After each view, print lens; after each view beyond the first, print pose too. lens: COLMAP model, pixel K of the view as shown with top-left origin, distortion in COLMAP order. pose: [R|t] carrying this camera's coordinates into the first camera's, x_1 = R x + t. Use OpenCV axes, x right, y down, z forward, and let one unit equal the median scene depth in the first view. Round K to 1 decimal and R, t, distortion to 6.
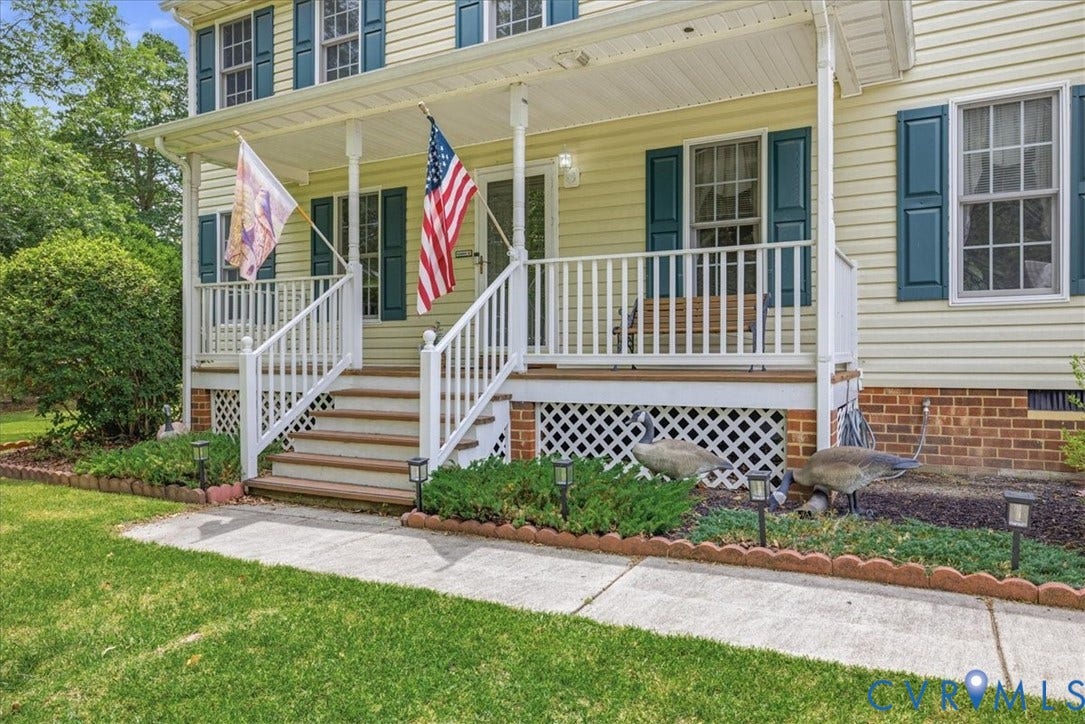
lens RADIAL K [[704.7, 0, 544.1], [0, 704.7, 361.2], [0, 0, 1]] dist [-0.009410, 0.000615]
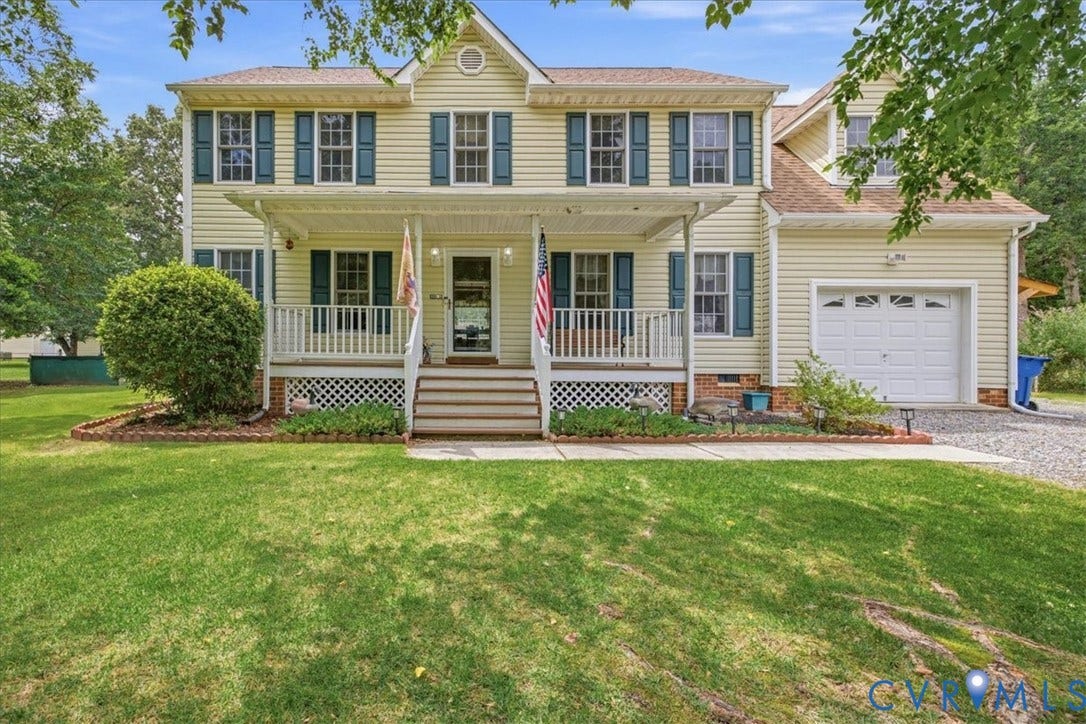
lens RADIAL K [[417.8, 0, 542.6], [0, 417.8, 362.8], [0, 0, 1]] dist [-0.007361, -0.000178]
pose [[0.892076, 0.007893, 0.451816, -0.473697], [-0.009577, 0.999953, 0.001439, 0.004491], [-0.451784, -0.005610, 0.892110, -0.016149]]
